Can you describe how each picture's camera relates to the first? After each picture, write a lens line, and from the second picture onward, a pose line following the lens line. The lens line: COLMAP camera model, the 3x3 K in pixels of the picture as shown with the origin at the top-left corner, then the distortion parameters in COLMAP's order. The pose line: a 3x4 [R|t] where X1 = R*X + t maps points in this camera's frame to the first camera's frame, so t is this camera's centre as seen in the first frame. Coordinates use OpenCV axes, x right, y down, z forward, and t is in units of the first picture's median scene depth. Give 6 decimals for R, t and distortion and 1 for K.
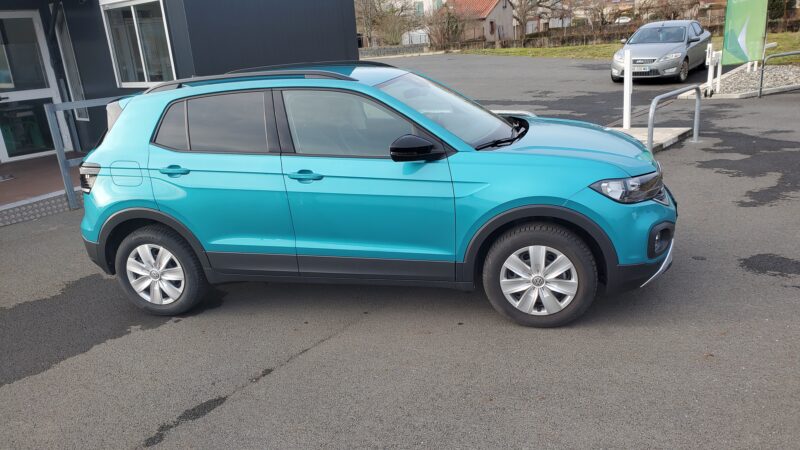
lens RADIAL K [[631.8, 0, 400.0], [0, 631.8, 225.0], [0, 0, 1]] dist [0.027601, 0.003560]
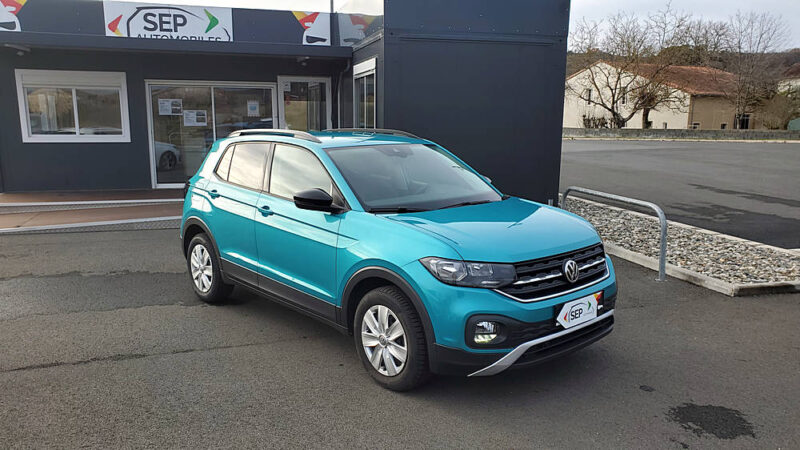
lens RADIAL K [[631.8, 0, 400.0], [0, 631.8, 225.0], [0, 0, 1]] dist [0.027601, 0.003560]
pose [[0.813885, 0.169873, -0.555639, 0.768483], [-0.227409, 0.973149, -0.035586, -0.066076], [0.534675, 0.155320, 0.830662, 0.106843]]
